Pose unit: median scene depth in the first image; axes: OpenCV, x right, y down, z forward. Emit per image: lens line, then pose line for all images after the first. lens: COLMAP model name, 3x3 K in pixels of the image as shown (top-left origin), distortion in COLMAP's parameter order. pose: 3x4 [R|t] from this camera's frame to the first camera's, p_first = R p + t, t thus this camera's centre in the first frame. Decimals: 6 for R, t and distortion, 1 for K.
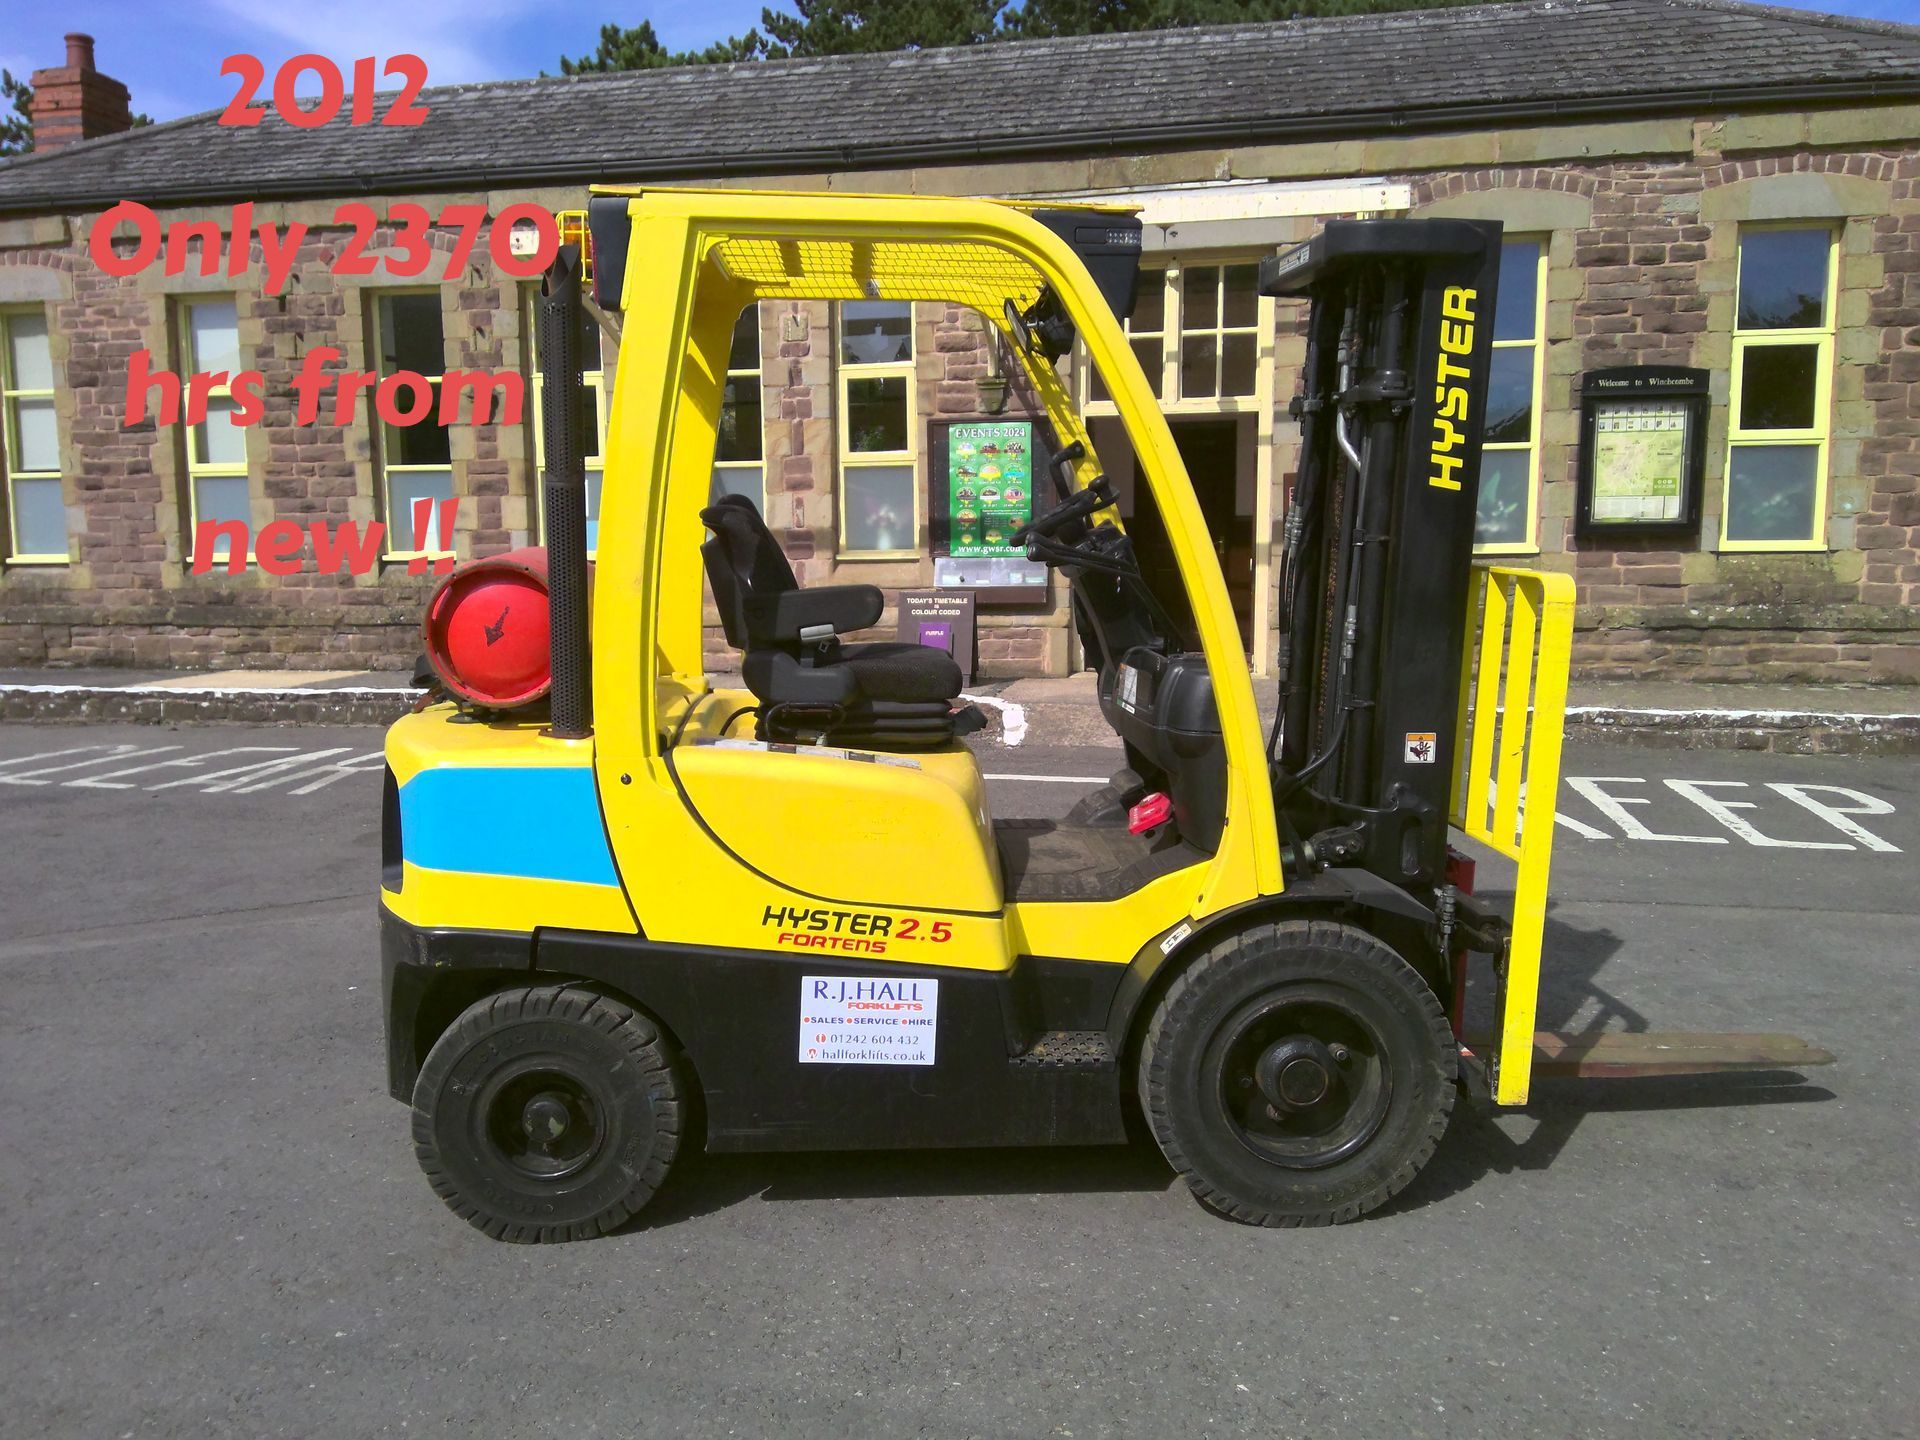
lens RADIAL K [[1516.0, 0, 945.1], [0, 1516.0, 724.8], [0, 0, 1]] dist [0.038968, -0.056508]
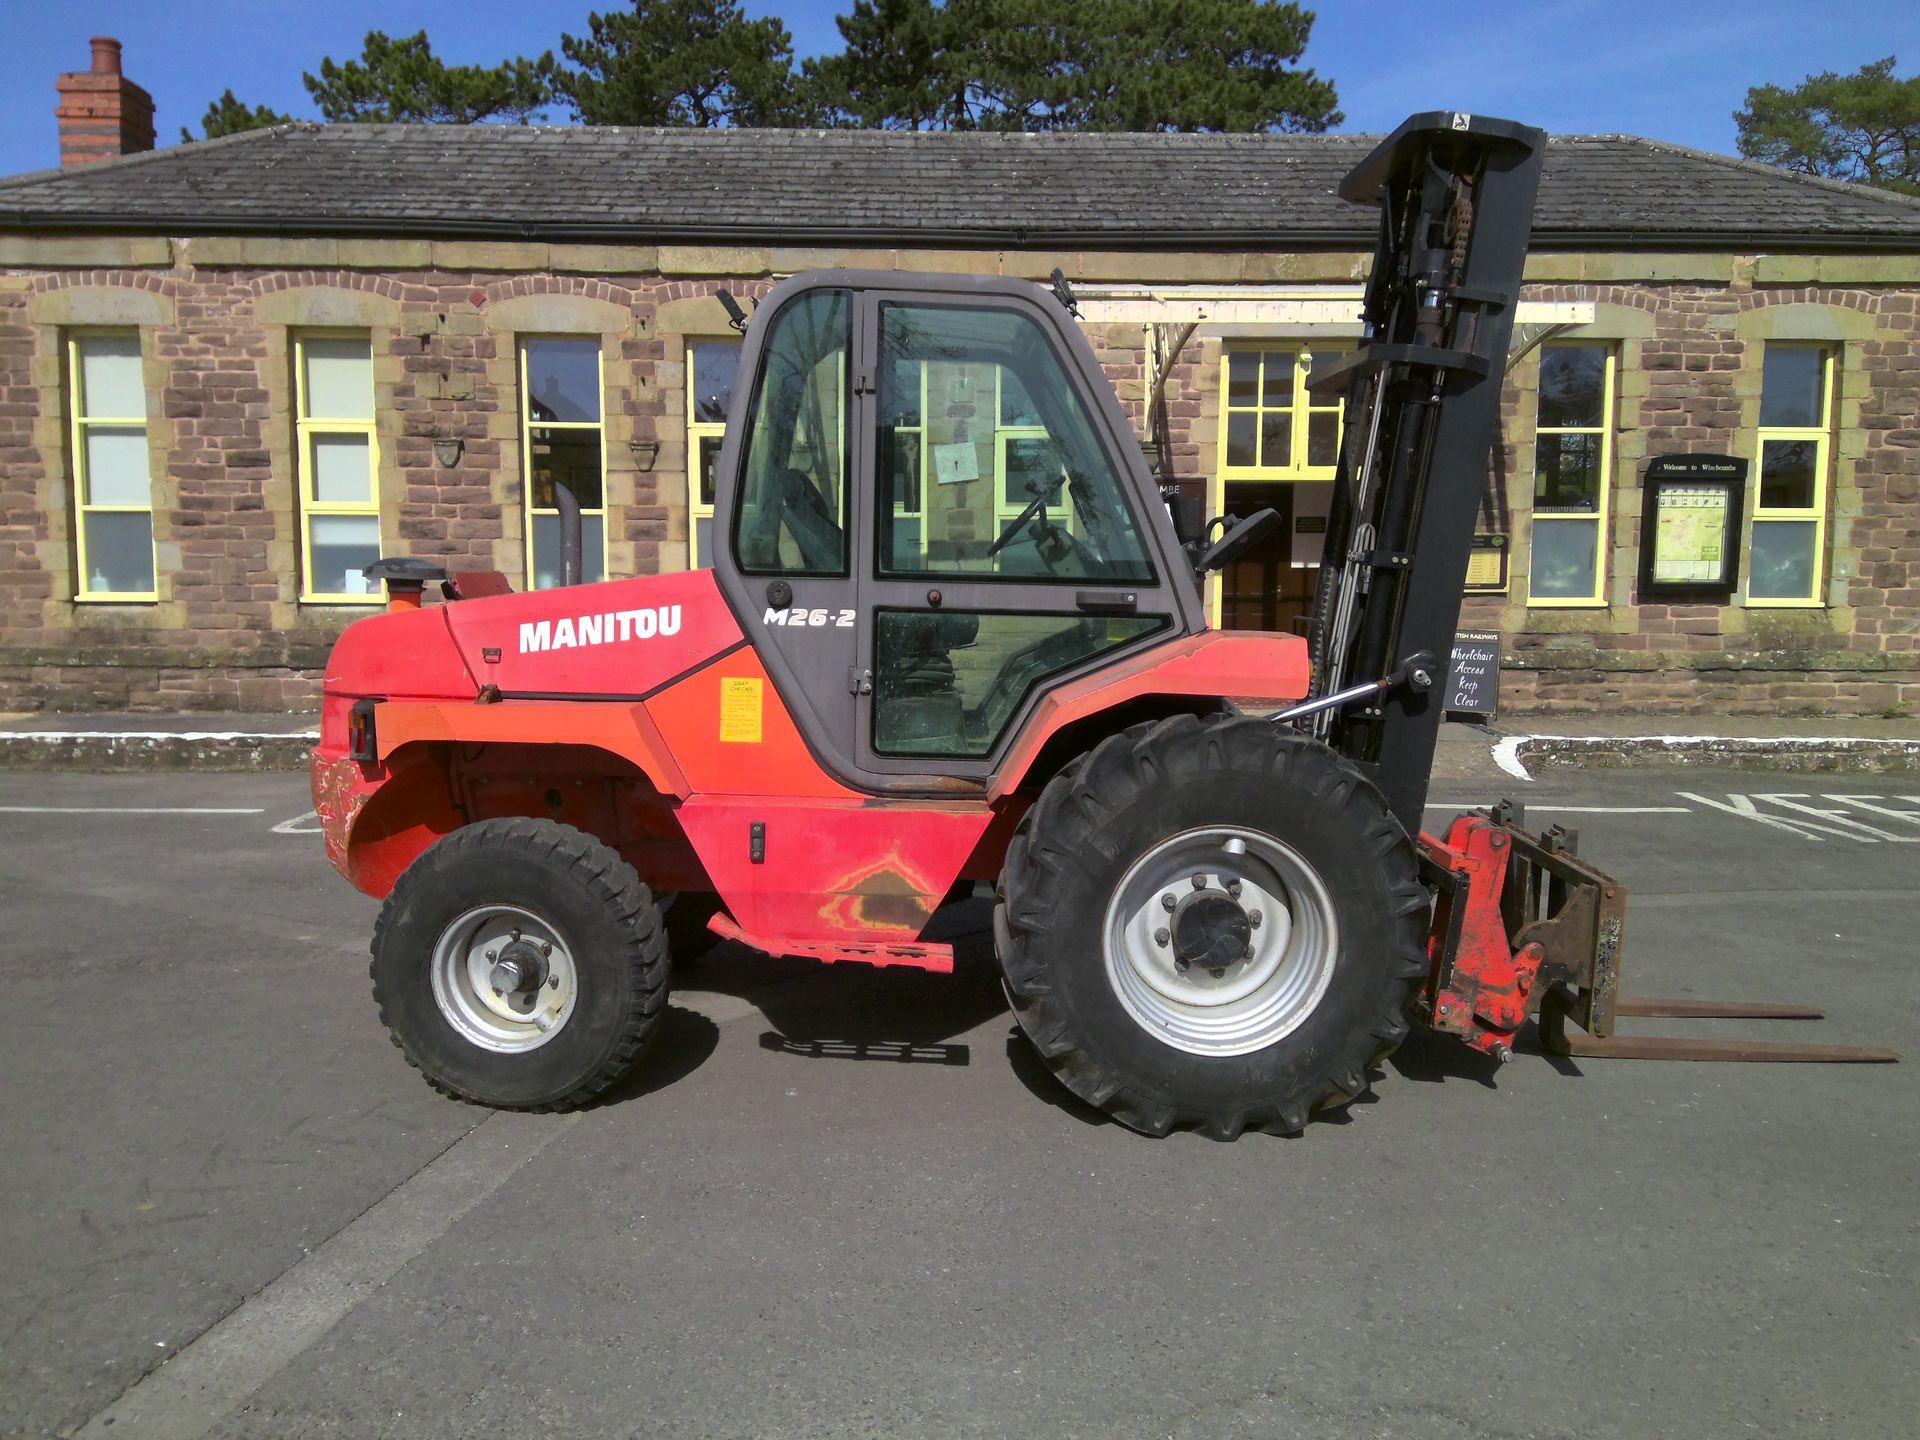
lens RADIAL K [[1516.0, 0, 935.9], [0, 1516.0, 729.4], [0, 0, 1]] dist [0.038968, -0.056508]
pose [[0.972927, -0.011793, 0.230812, -0.371086], [0.014951, 0.999817, -0.011940, -0.009607], [-0.230629, 0.015068, 0.972925, -0.034452]]
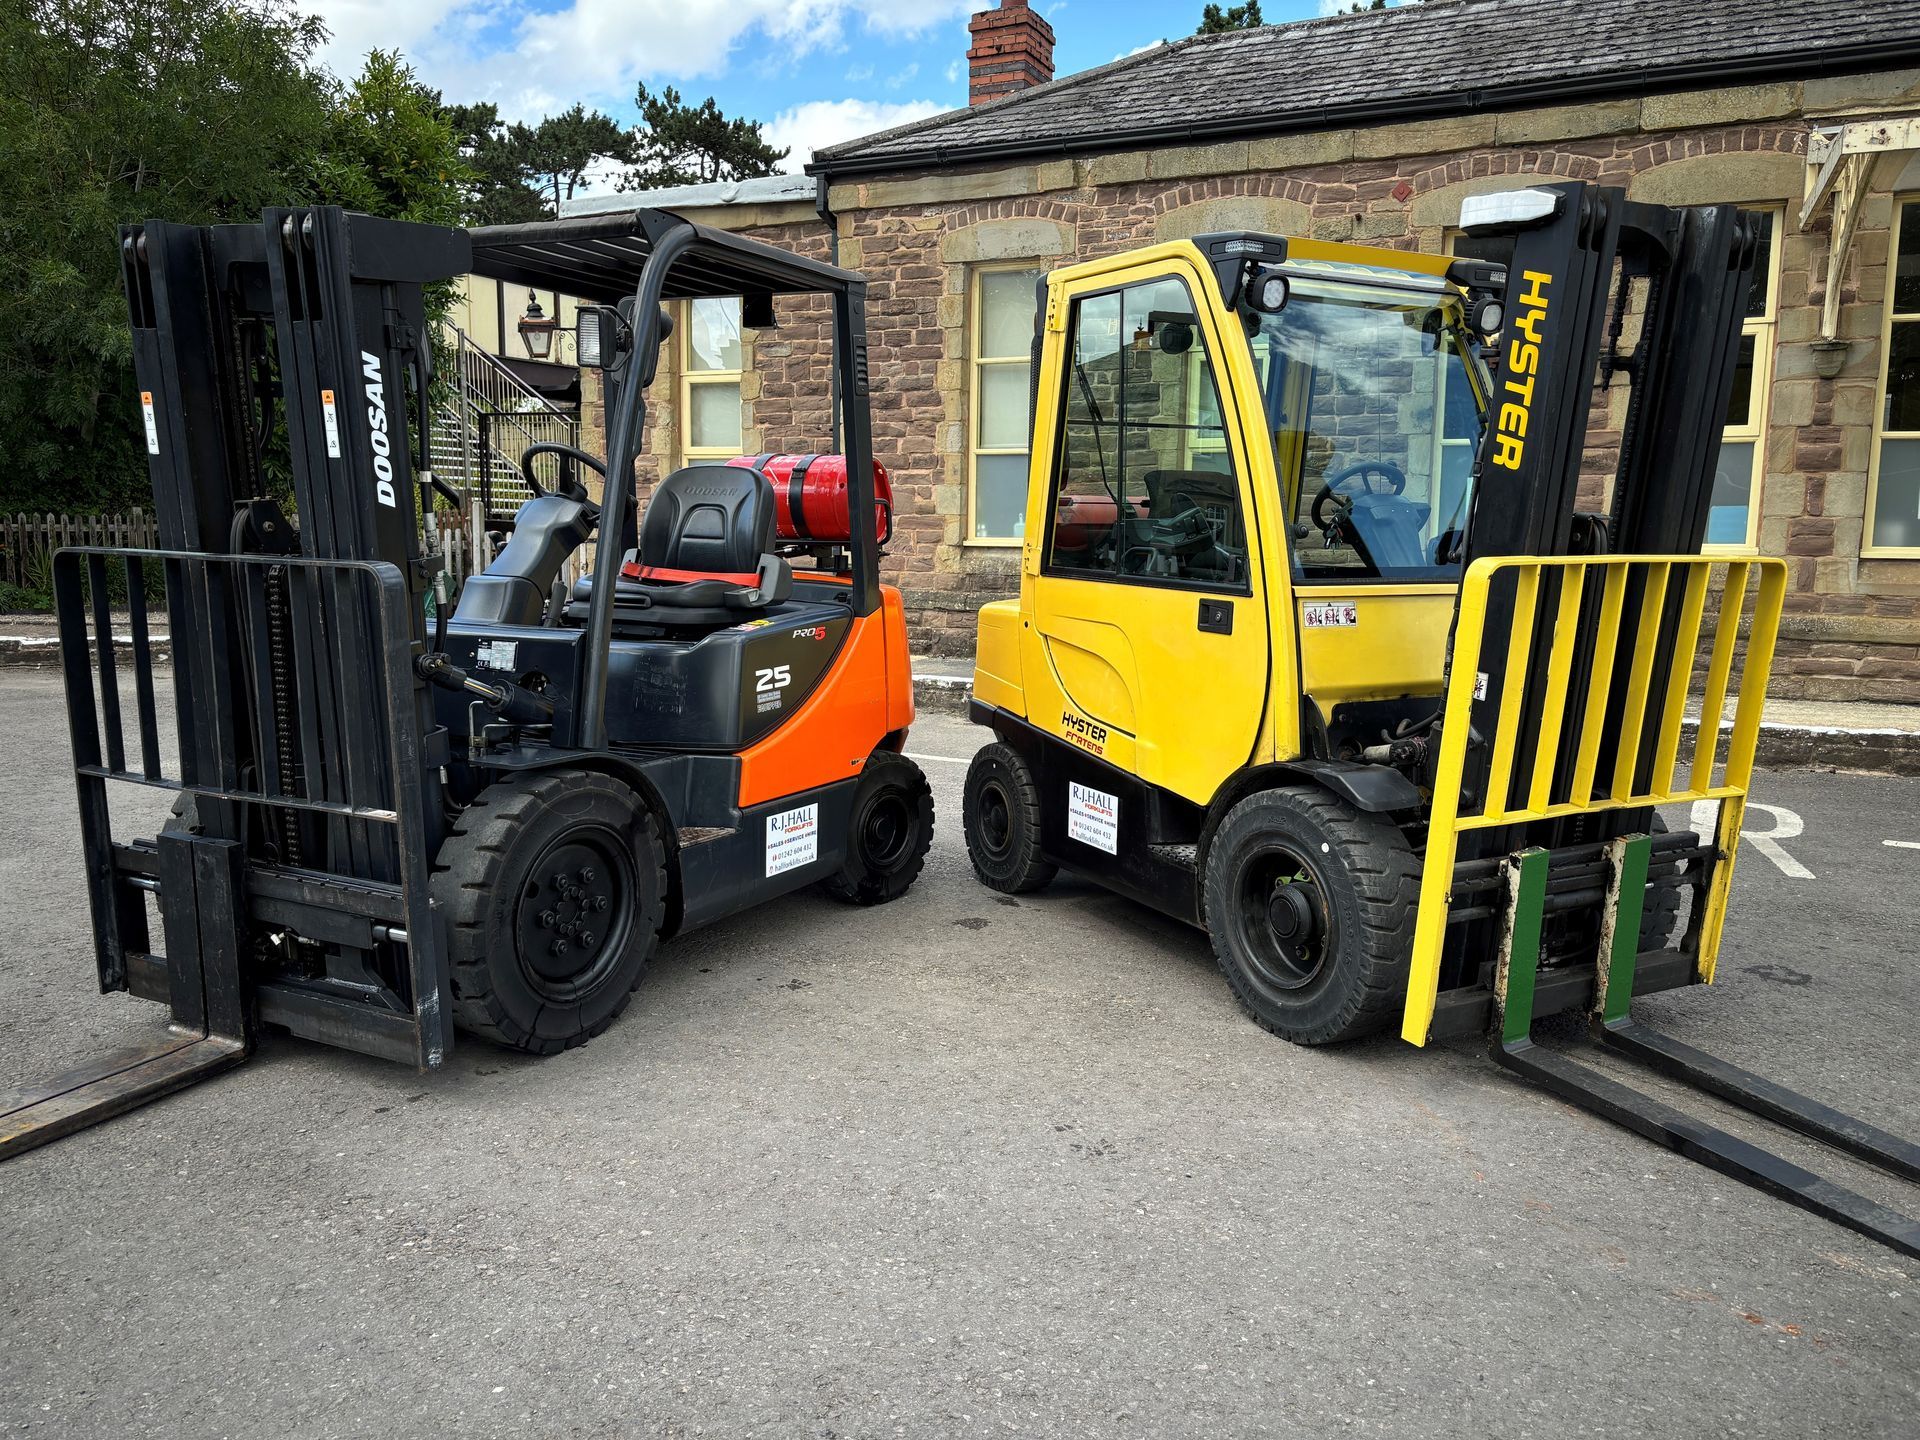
lens RADIAL K [[1444.9, 0, 993.8], [0, 1444.9, 706.4], [0, 0, 1]] dist [0.035009, -0.010097]
pose [[0.974520, 0.044507, -0.219842, -0.466750], [-0.043867, 0.999007, 0.007797, -0.018668], [0.219971, 0.002046, 0.975504, 0.174240]]
